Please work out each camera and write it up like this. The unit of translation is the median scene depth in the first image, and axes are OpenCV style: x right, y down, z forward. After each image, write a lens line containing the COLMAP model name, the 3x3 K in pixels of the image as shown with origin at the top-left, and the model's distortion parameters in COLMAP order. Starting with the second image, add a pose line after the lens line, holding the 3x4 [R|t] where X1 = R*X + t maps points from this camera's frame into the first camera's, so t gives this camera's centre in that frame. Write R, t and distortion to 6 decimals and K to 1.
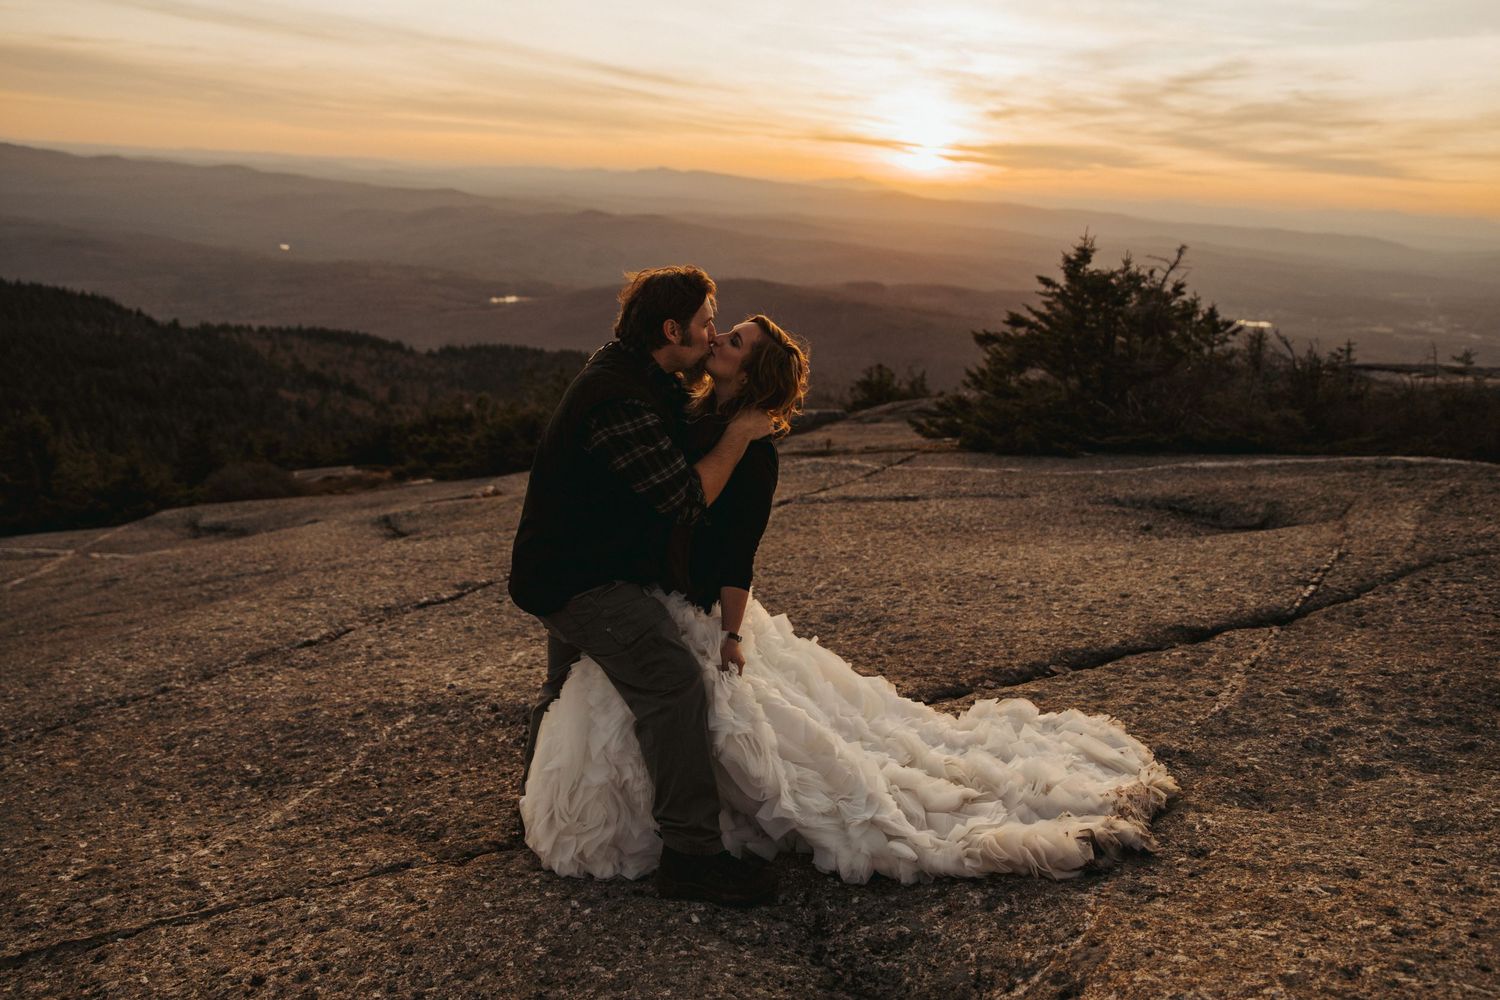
lens RADIAL K [[1142.3, 0, 751.0], [0, 1142.3, 500.4], [0, 0, 1]] dist [-0.071693, 0.083078]
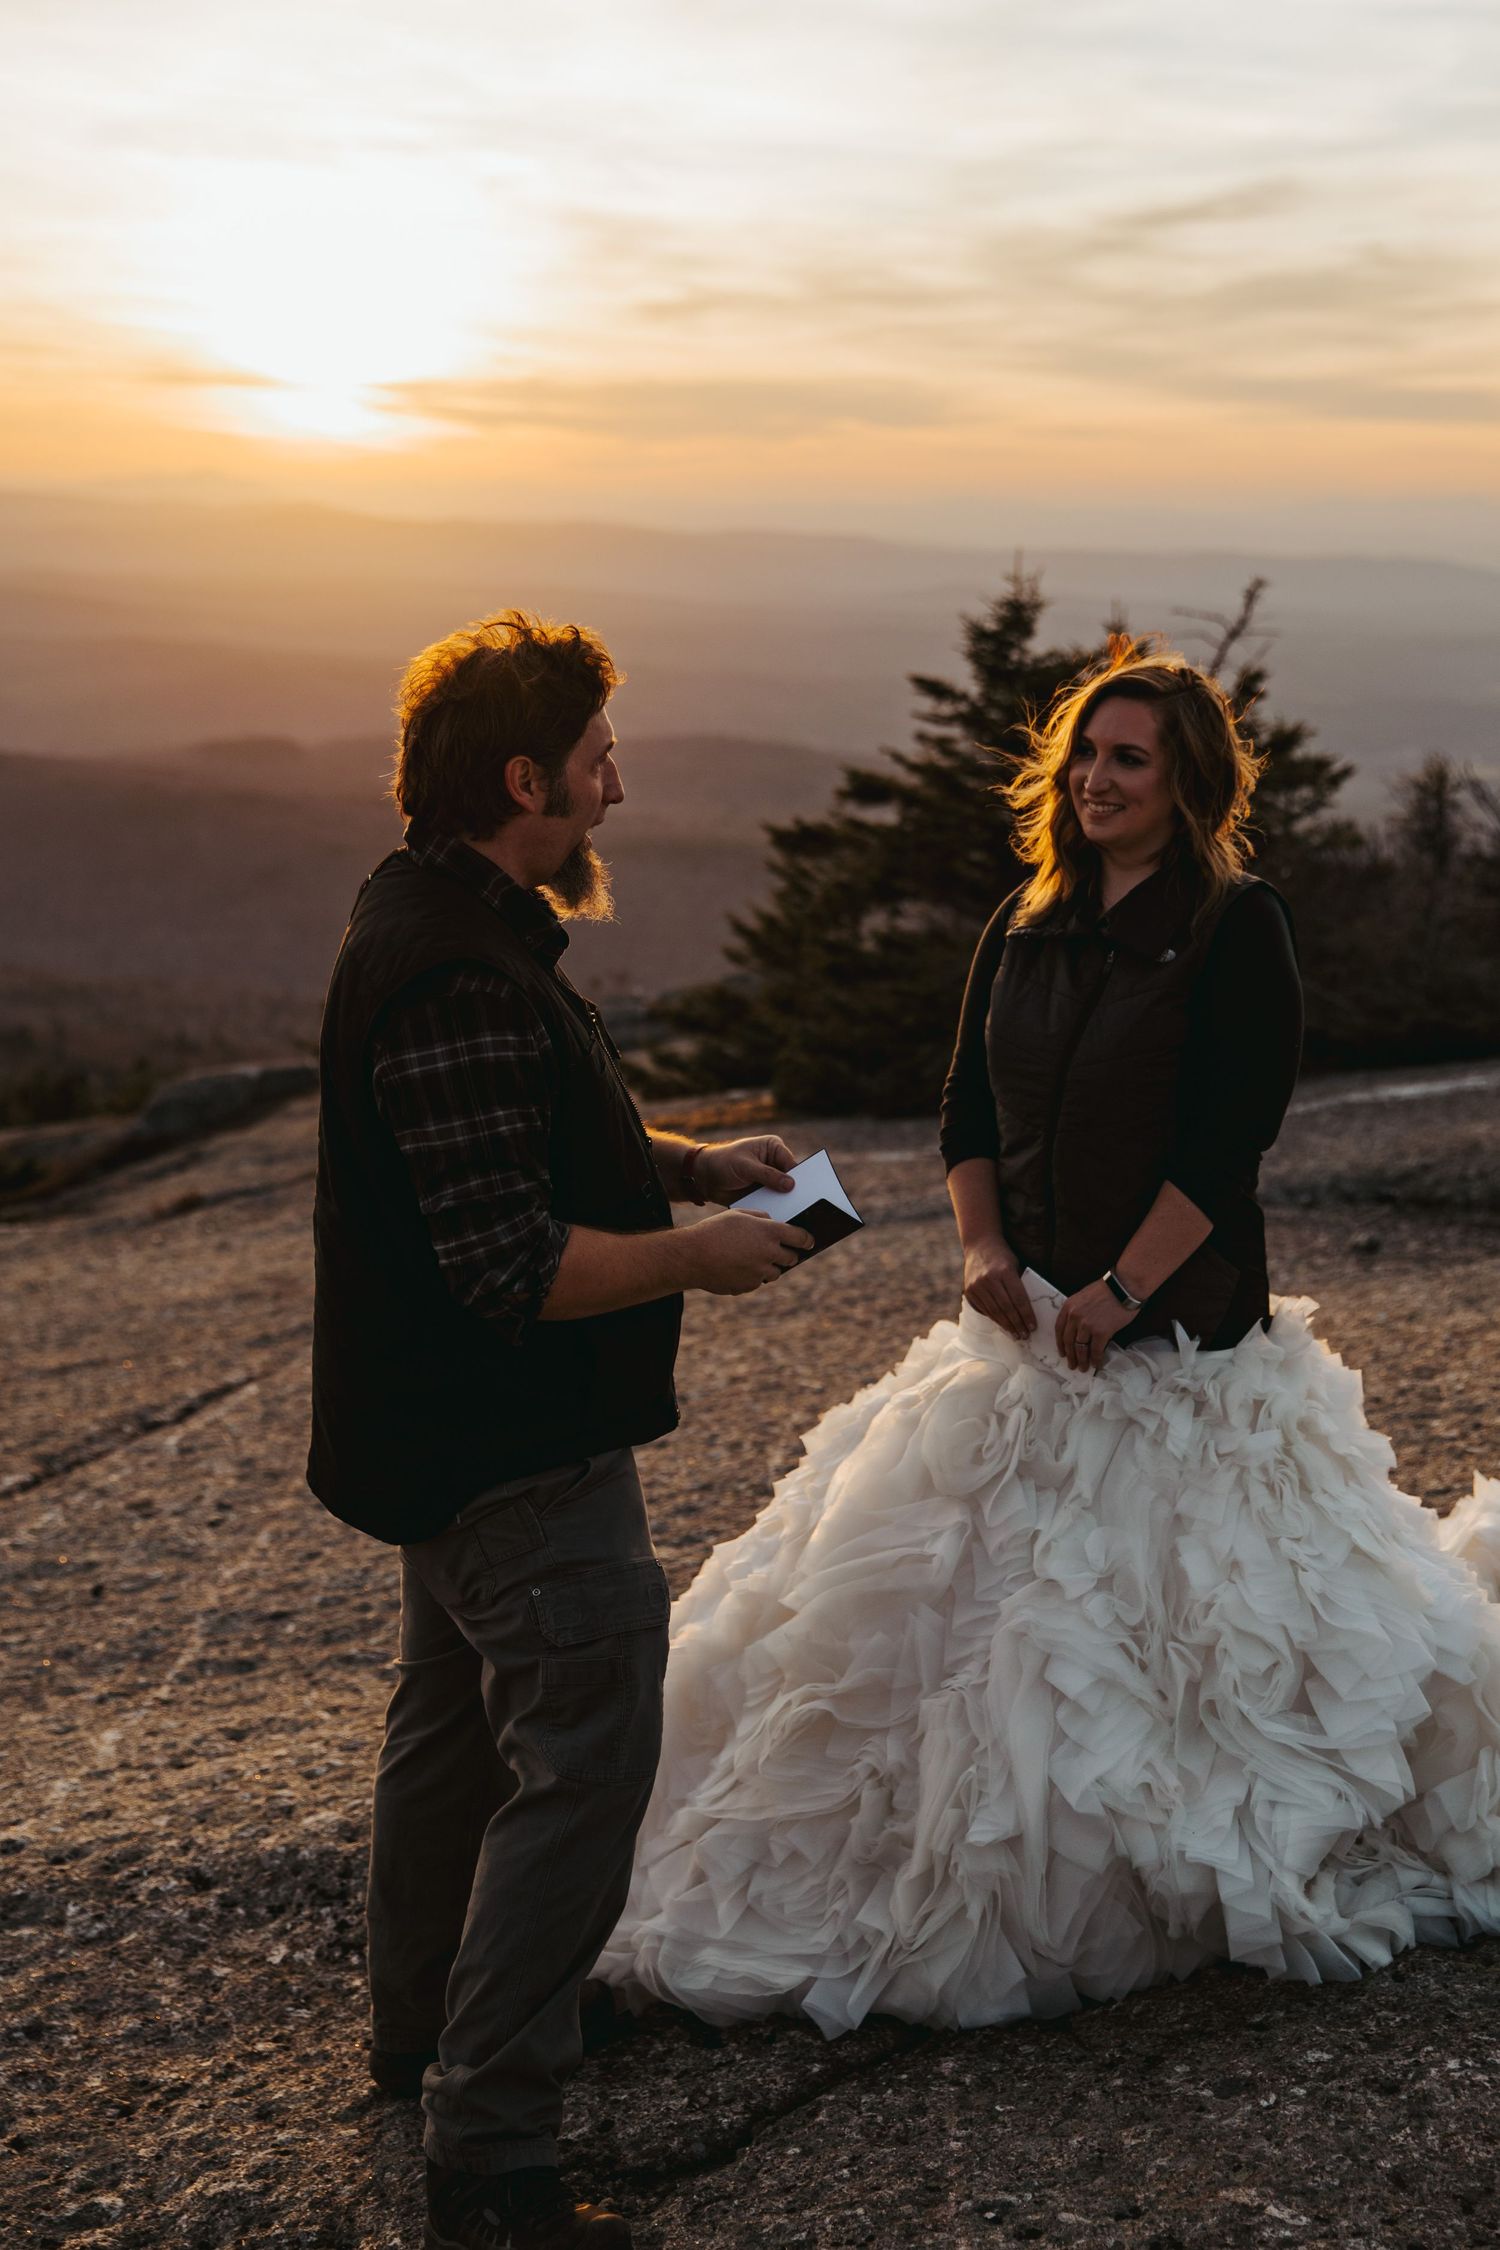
lens RADIAL K [[2925.0, 0, 751.9], [0, 2925.0, 1075.4], [0, 0, 1]] dist [0.103785, 0.015783]
pose [[0.963498, -0.086454, 0.253373, -0.200776], [0.104755, 0.992709, -0.059624, 0.003659], [-0.246371, 0.083990, 0.965529, 0.024471]]
